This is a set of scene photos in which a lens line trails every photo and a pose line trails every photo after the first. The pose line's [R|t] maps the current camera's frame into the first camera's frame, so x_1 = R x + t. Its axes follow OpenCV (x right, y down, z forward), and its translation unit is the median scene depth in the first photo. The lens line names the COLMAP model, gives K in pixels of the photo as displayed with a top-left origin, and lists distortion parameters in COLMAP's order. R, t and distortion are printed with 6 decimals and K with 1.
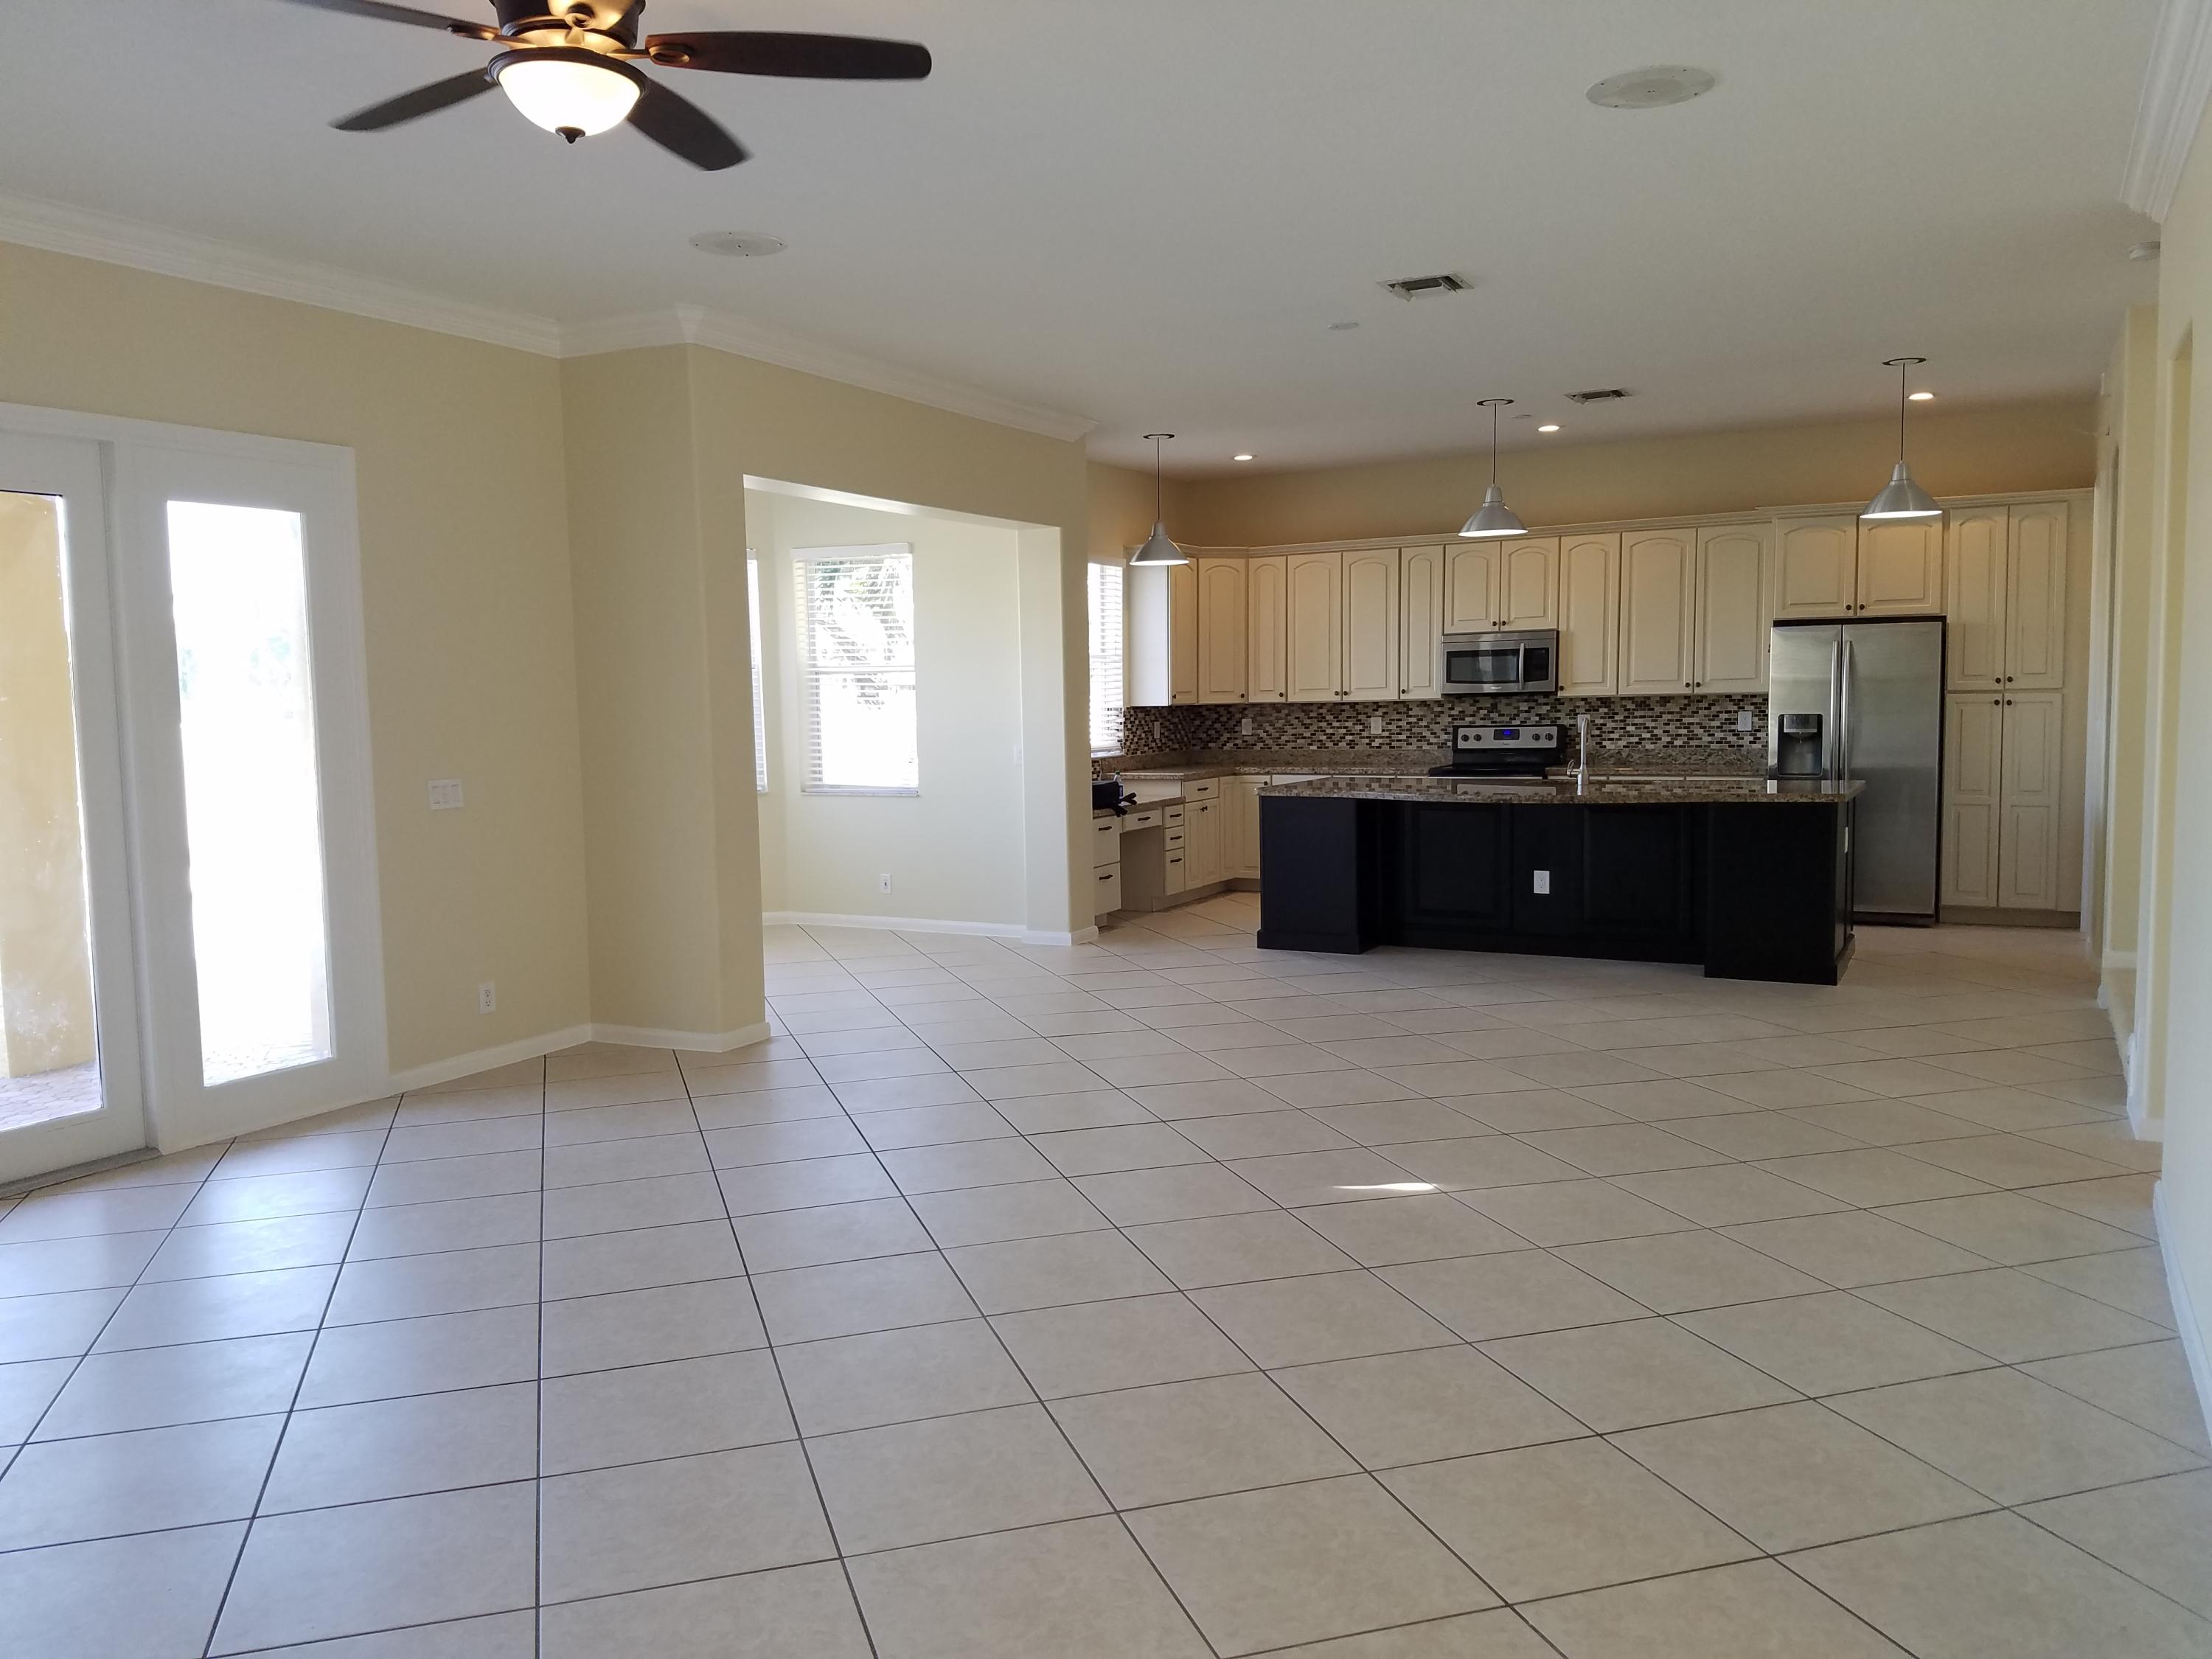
lens RADIAL K [[1741.8, 0, 1055.9], [0, 1741.8, 839.5], [0, 0, 1]] dist [0.216996, -0.396405]
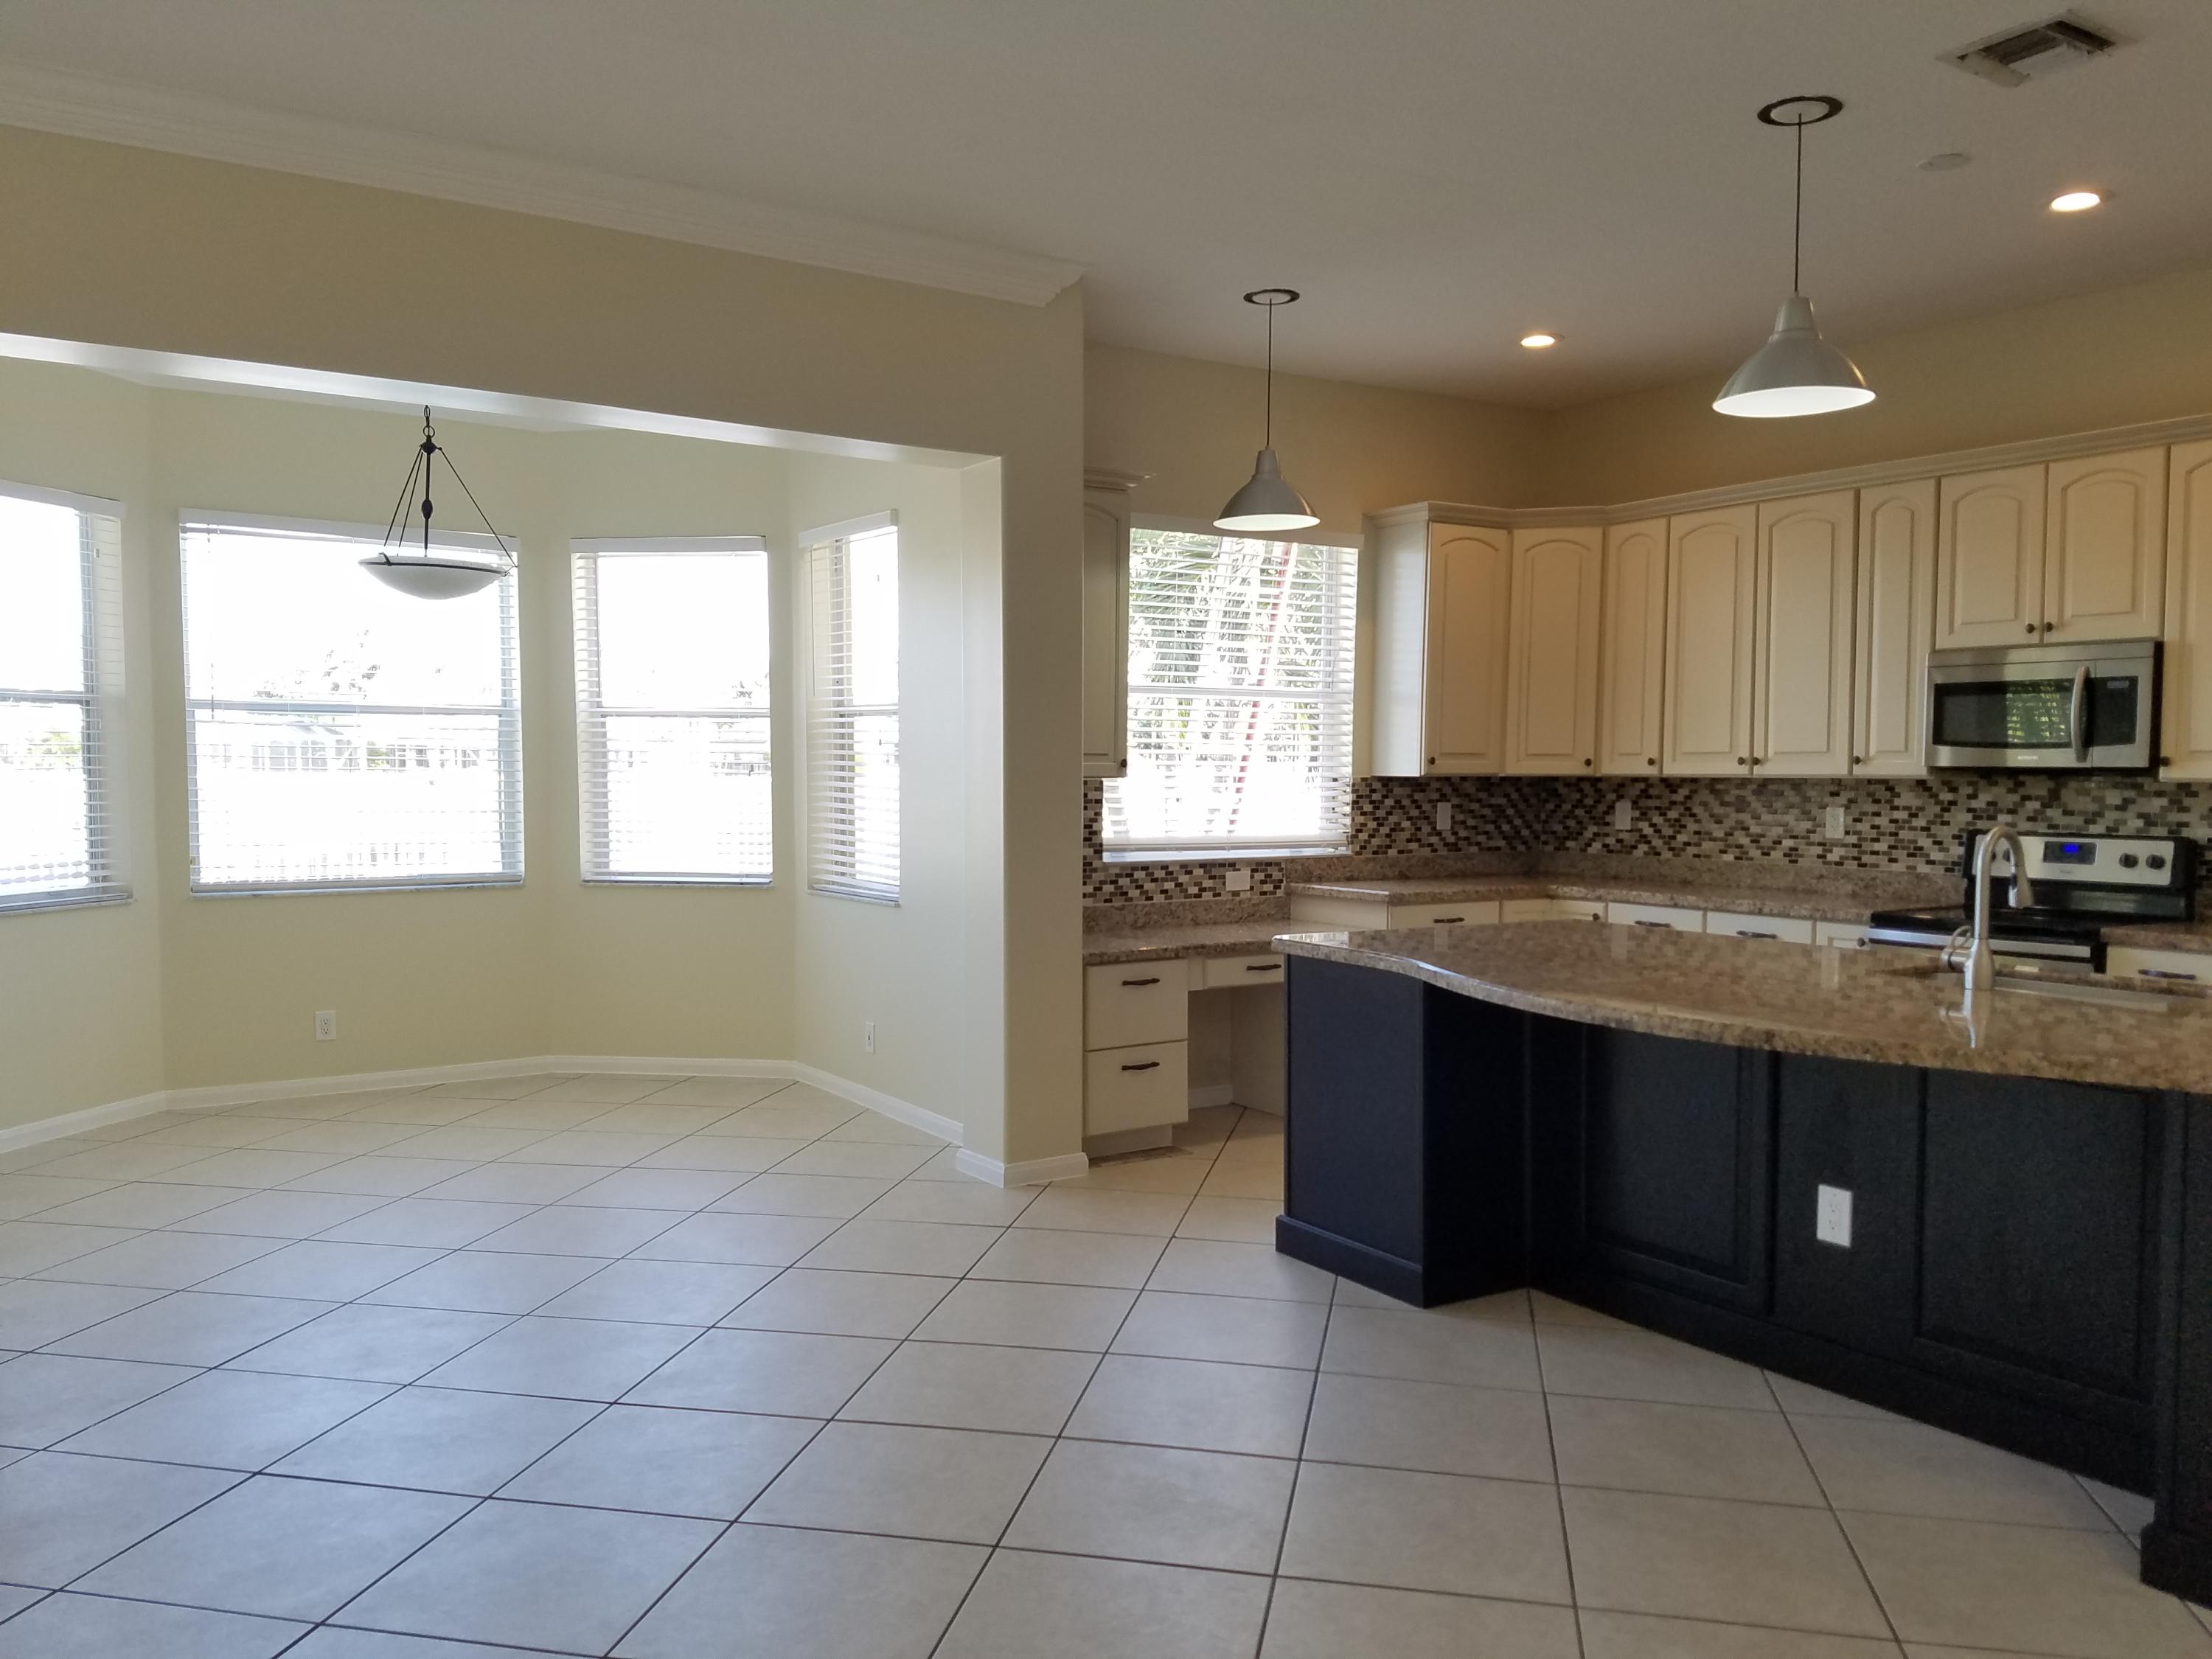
lens RADIAL K [[1701.0, 0, 1074.4], [0, 1701.0, 863.3], [0, 0, 1]] dist [0.214453, -0.357429]
pose [[0.874362, 0.050156, -0.482675, 0.252168], [-0.061644, 0.998066, -0.007956, -0.035860], [0.481342, 0.036711, 0.875764, 0.441057]]
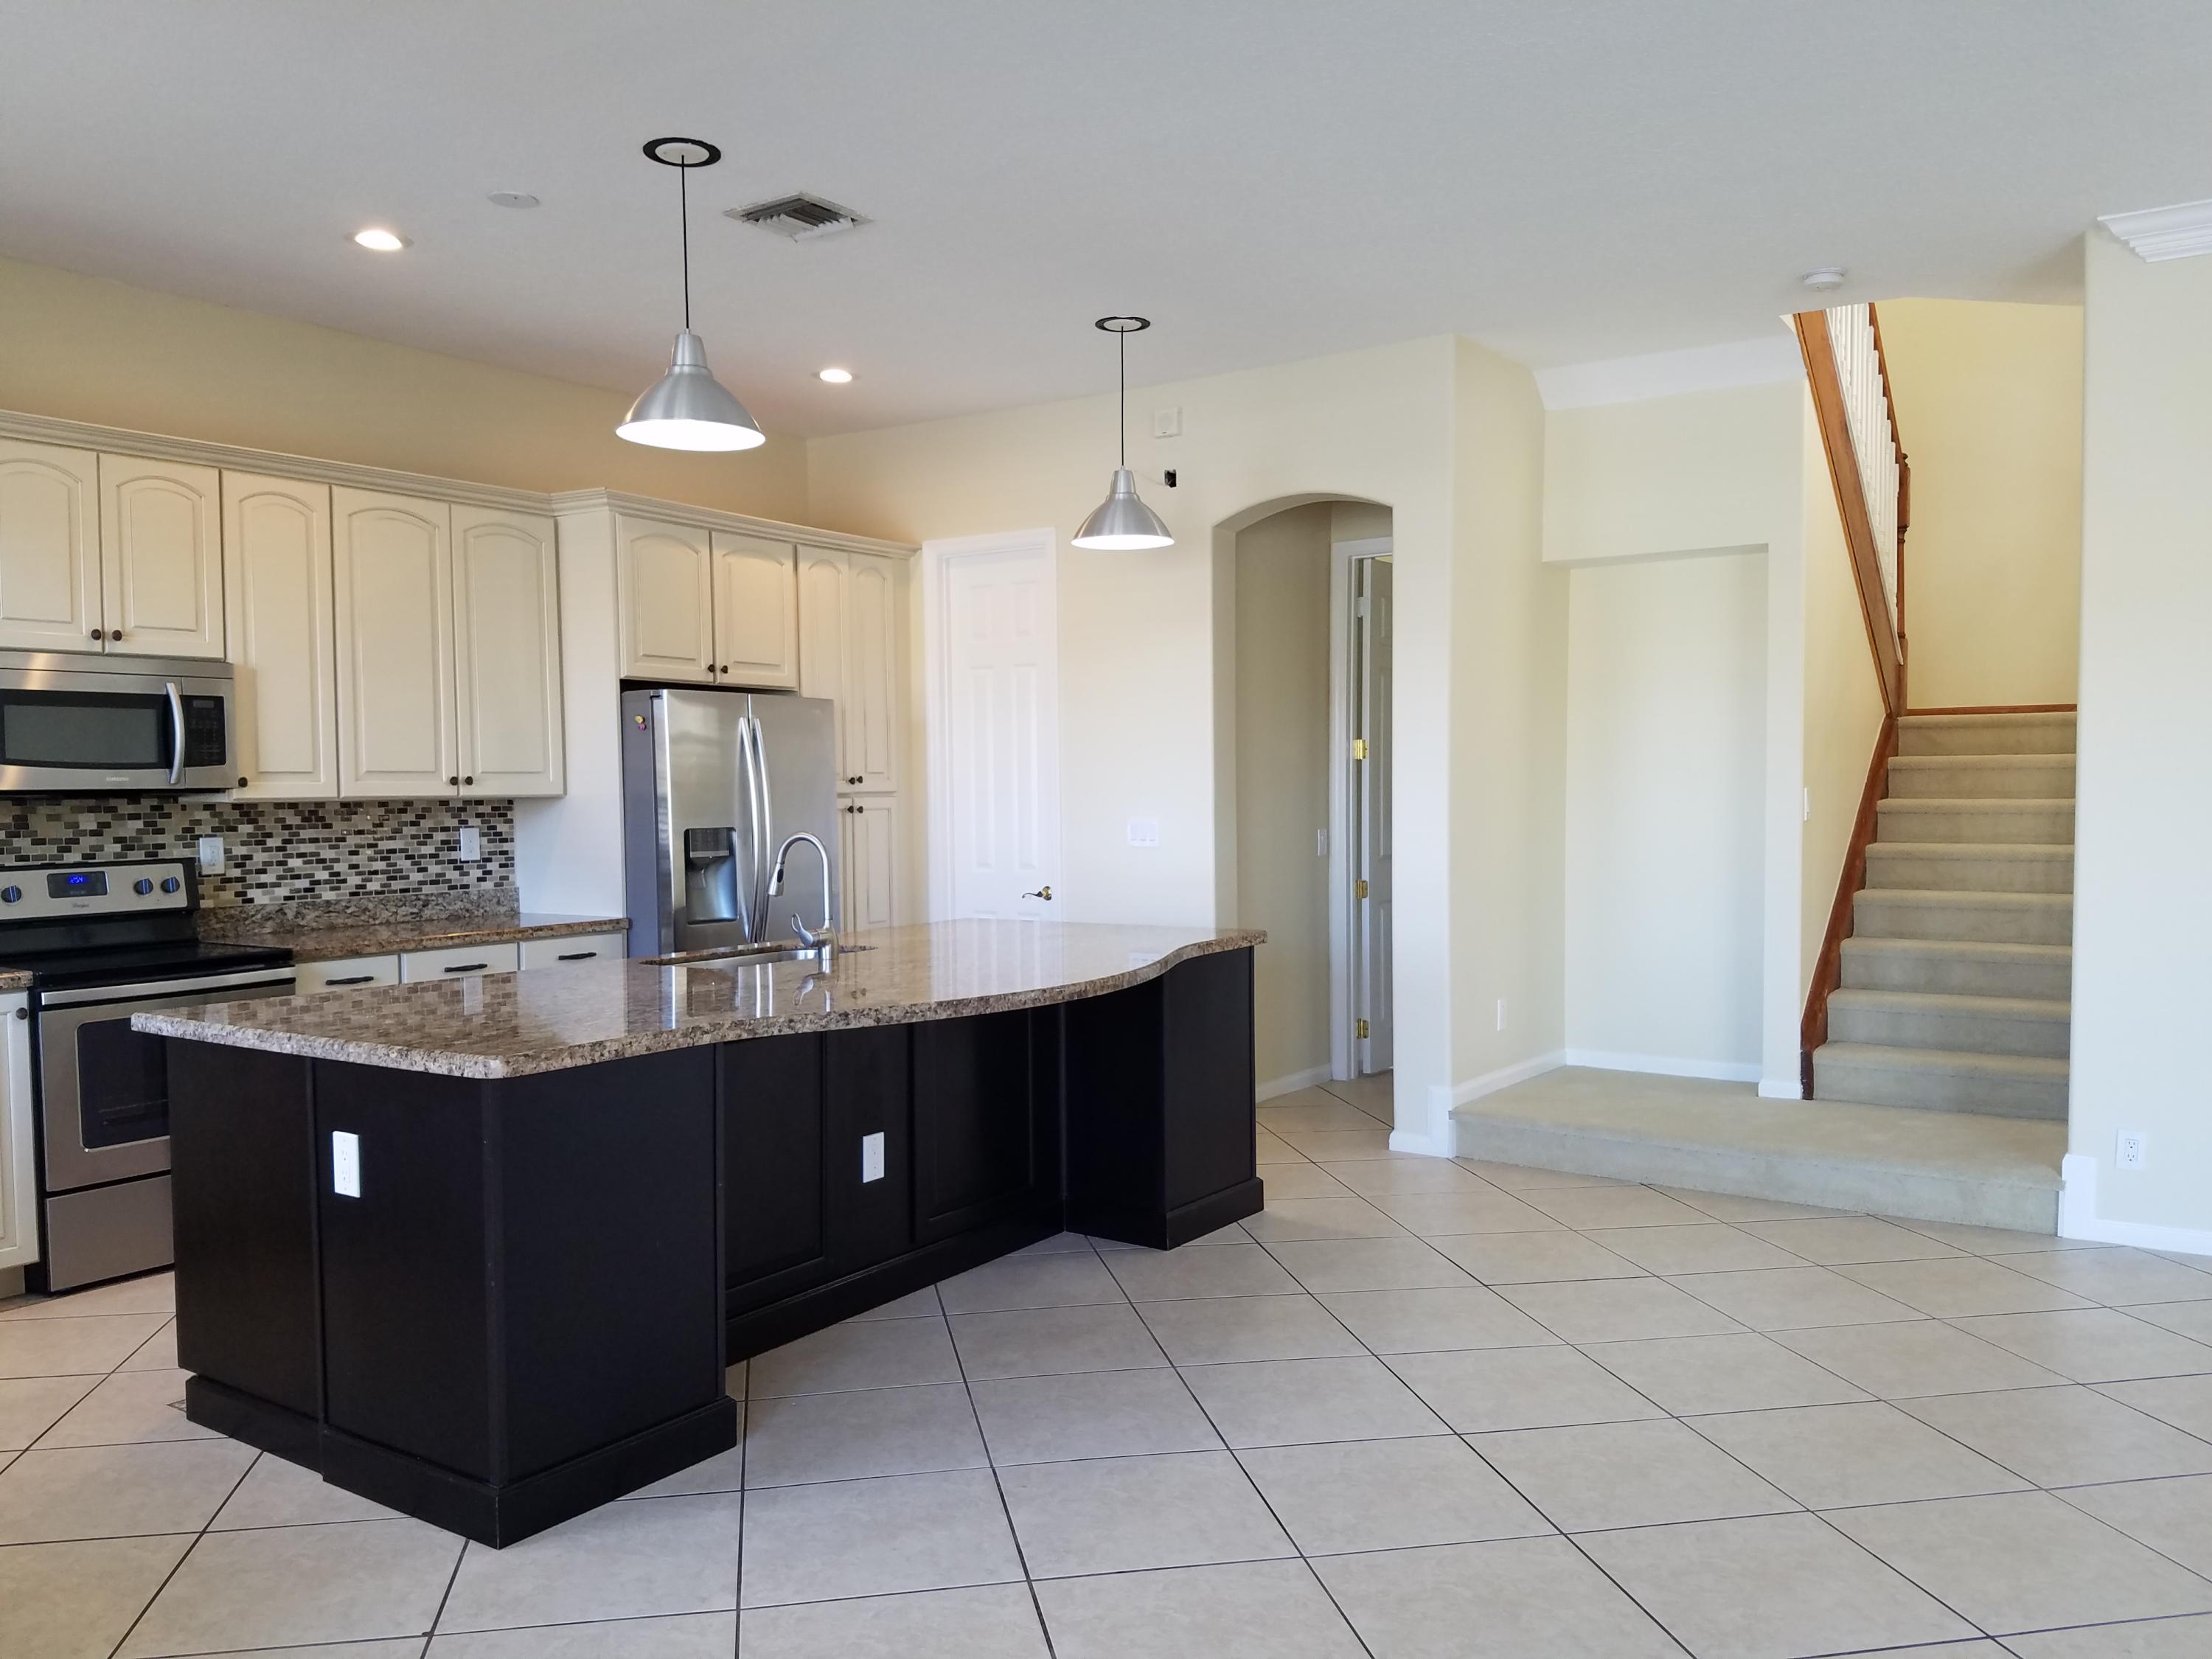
lens RADIAL K [[1741.8, 0, 1055.9], [0, 1741.8, 839.5], [0, 0, 1]] dist [0.216996, -0.396405]
pose [[0.113492, -0.015111, 0.993424, -0.170271], [0.091734, 0.995773, 0.004666, -0.050814], [-0.989295, 0.090601, 0.114399, 0.710534]]
